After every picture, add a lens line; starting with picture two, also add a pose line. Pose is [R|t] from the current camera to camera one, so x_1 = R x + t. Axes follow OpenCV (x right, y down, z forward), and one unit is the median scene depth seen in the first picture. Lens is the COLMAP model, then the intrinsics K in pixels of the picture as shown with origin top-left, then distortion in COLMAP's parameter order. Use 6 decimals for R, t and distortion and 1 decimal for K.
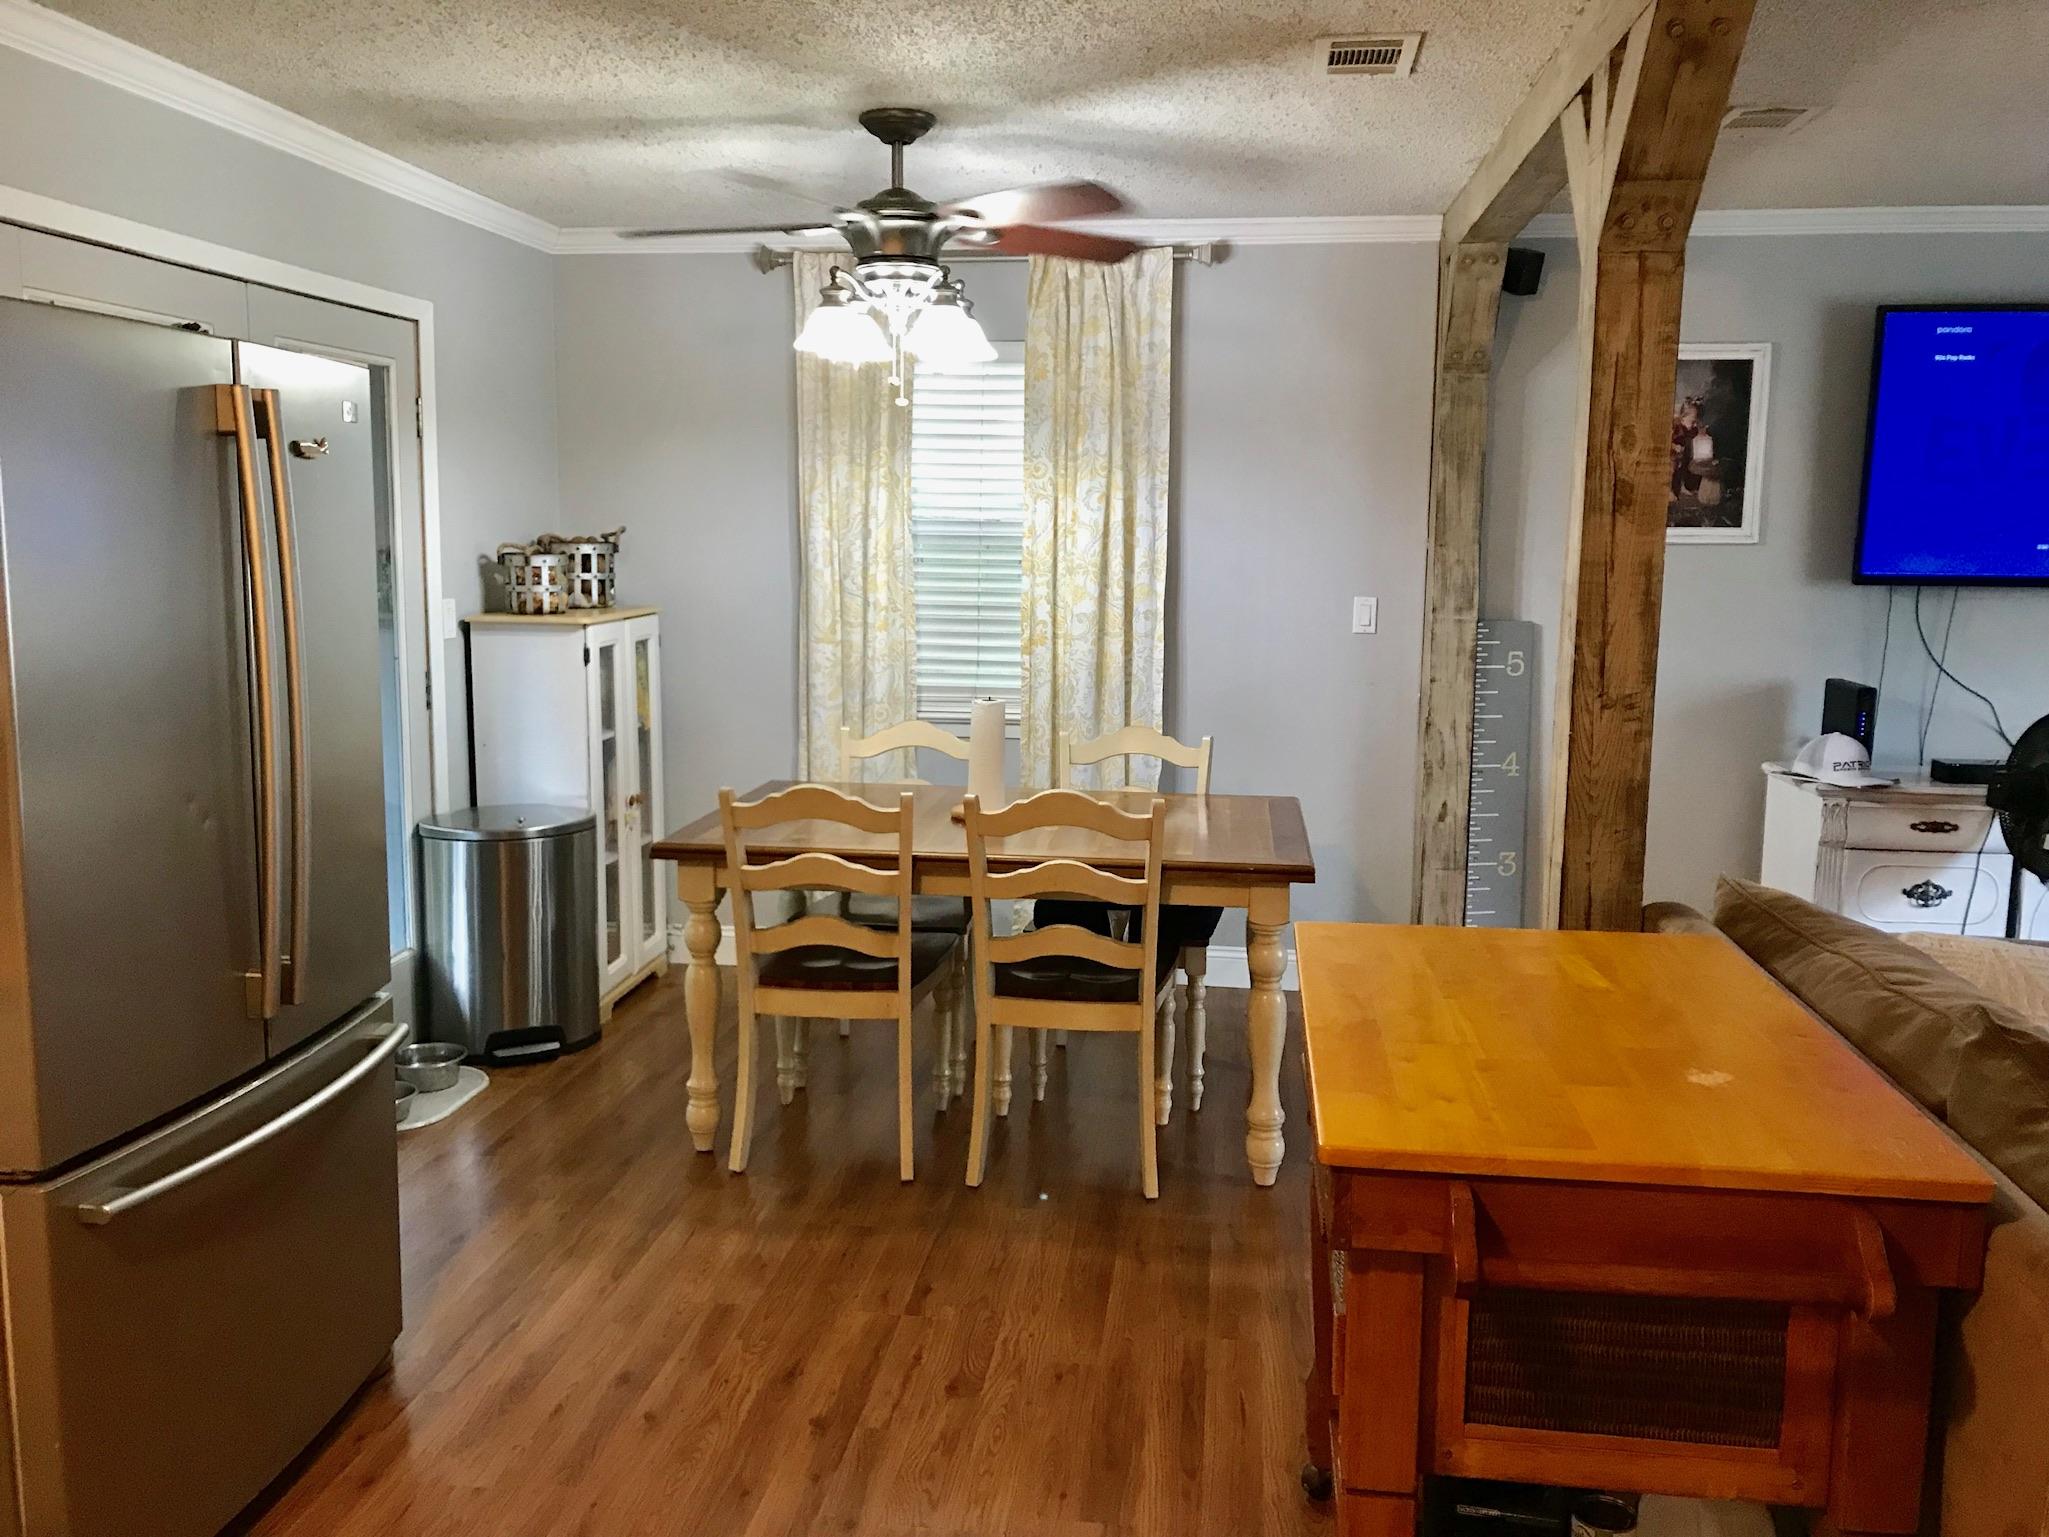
lens RADIAL K [[1704.5, 0, 1039.9], [0, 1704.5, 751.9], [0, 0, 1]] dist [0.018997, -0.005815]
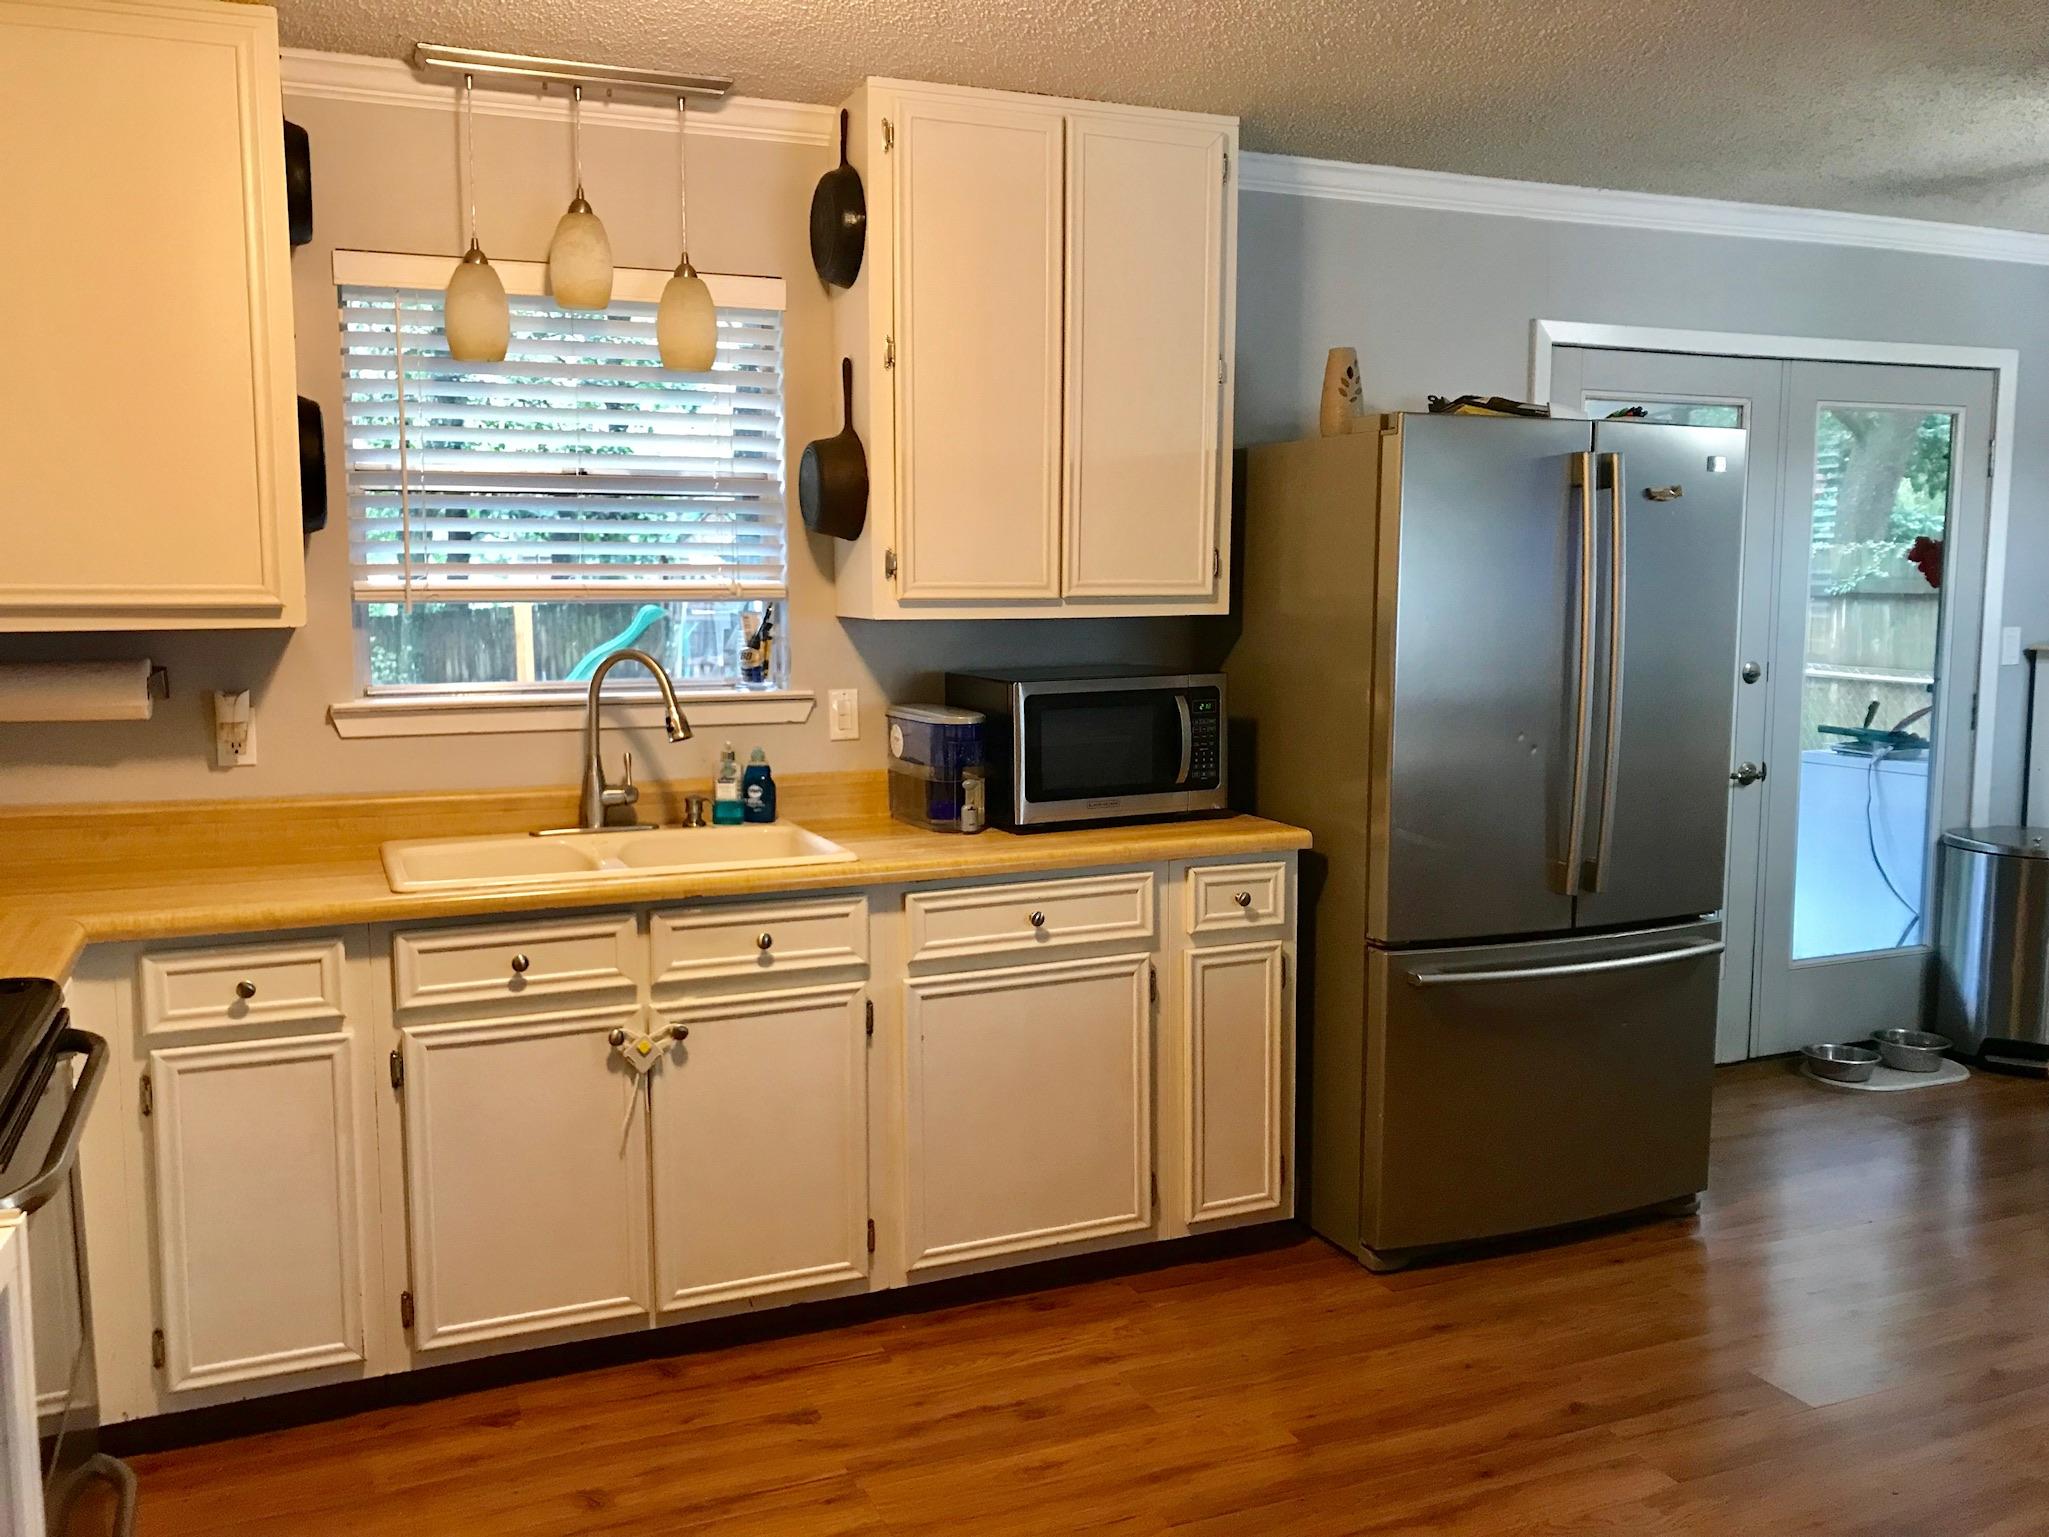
lens RADIAL K [[1704.5, 0, 1010.8], [0, 1704.5, 750.3], [0, 0, 1]] dist [0.018997, -0.005815]
pose [[0.499883, 0.080148, -0.862377, 0.250200], [-0.109099, 0.993605, 0.029104, 0.021384], [0.859194, 0.079536, 0.505430, -0.058759]]
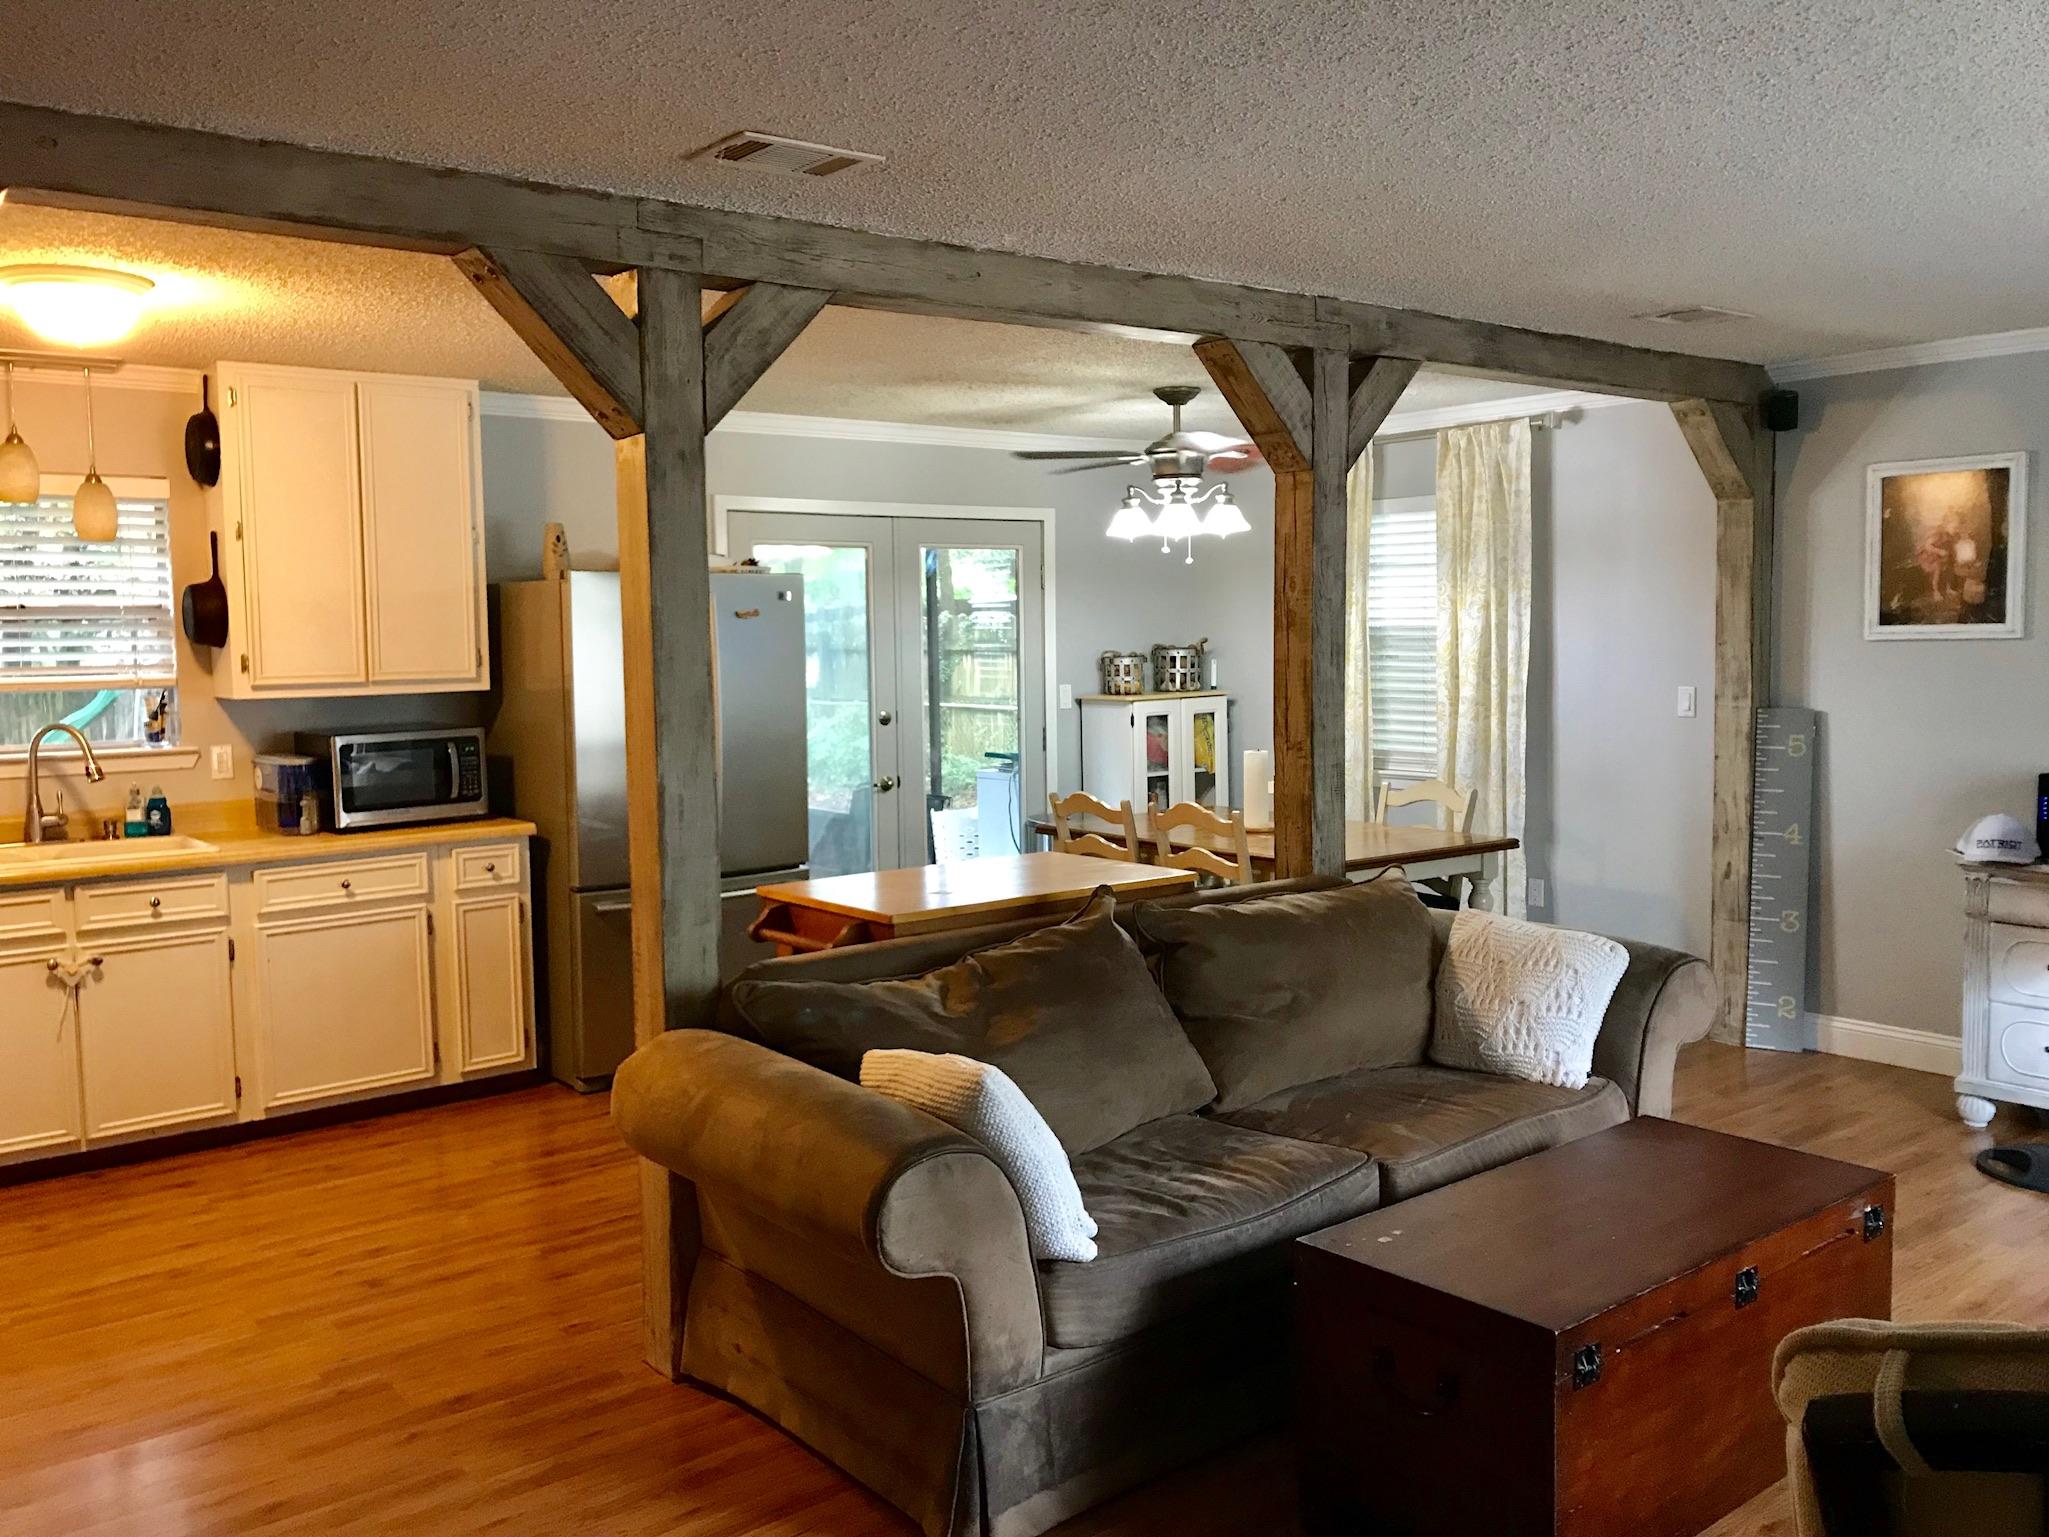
lens RADIAL K [[1704.5, 0, 1015.0], [0, 1704.5, 750.8], [0, 0, 1]] dist [0.018997, -0.005815]
pose [[0.713765, 0.032248, -0.699643, 0.720521], [-0.071761, 0.997049, -0.027254, 0.021012], [0.696700, 0.069660, 0.713973, -0.184083]]
